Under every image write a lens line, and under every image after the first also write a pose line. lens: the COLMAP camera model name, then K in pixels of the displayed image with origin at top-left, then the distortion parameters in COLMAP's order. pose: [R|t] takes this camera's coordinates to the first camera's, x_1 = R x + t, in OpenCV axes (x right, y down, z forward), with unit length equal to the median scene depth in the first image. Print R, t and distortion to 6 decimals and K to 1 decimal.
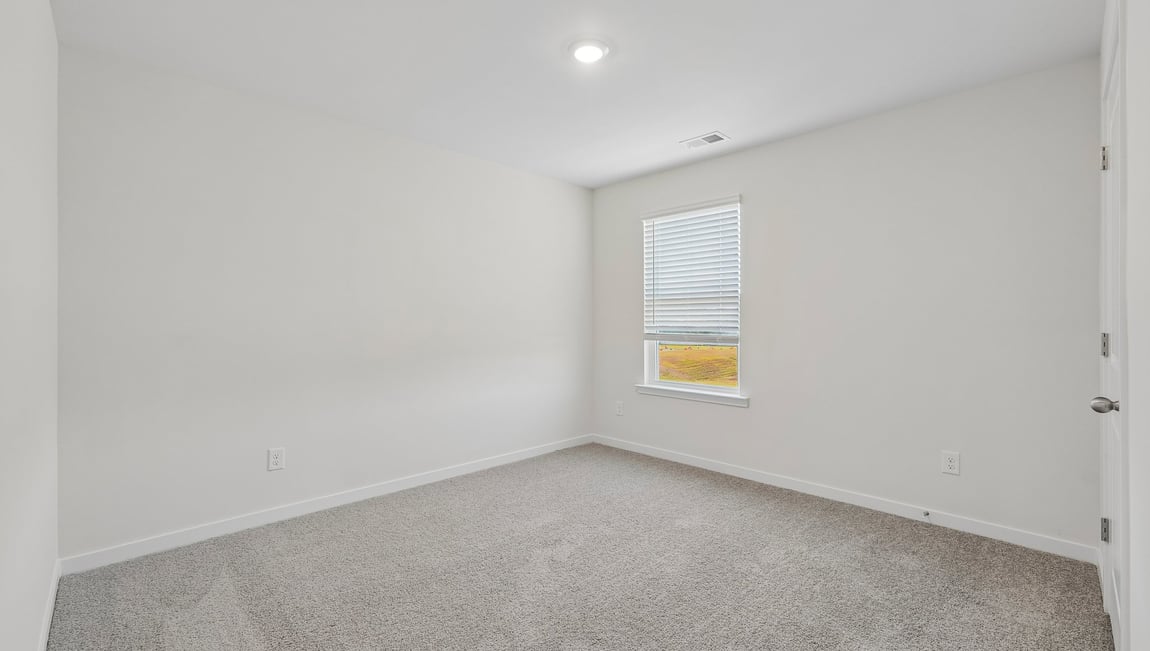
lens RADIAL K [[470.3, 0, 580.0], [0, 470.3, 319.0], [0, 0, 1]] dist [0.009020, 0.000163]
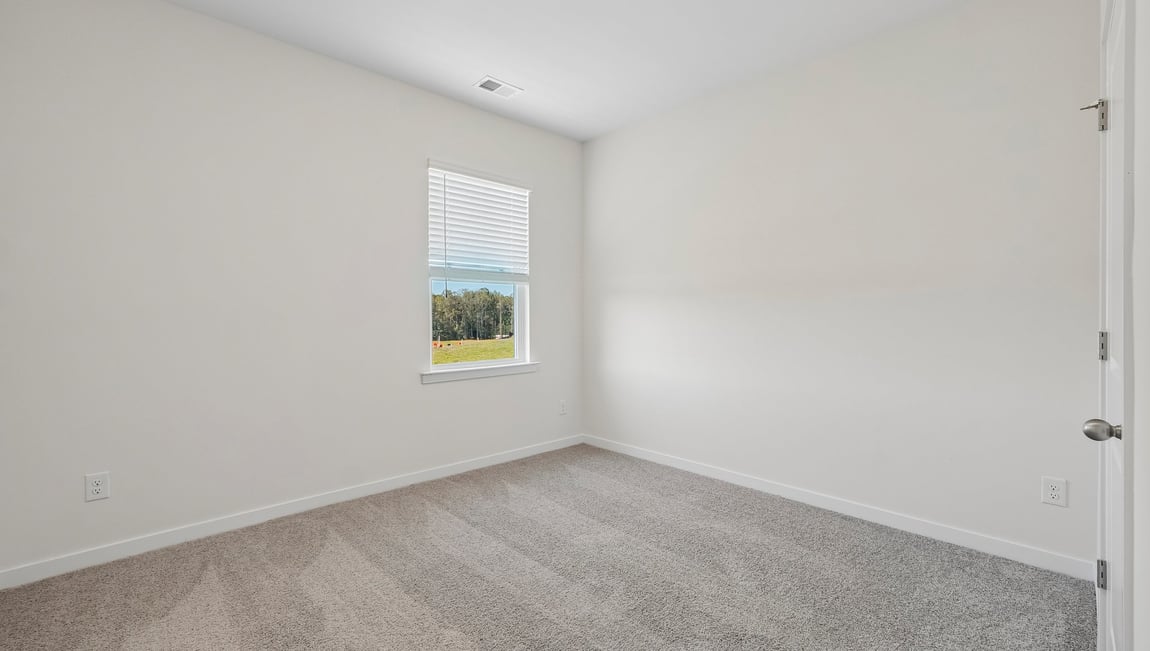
lens RADIAL K [[470.3, 0, 579.7], [0, 470.3, 318.9], [0, 0, 1]] dist [0.009020, 0.000163]
pose [[1.000000, 0.000388, 0.000690, 0.206955], [-0.000391, 0.999995, 0.003261, 0.002765], [-0.000689, -0.003261, 0.999994, 0.186210]]
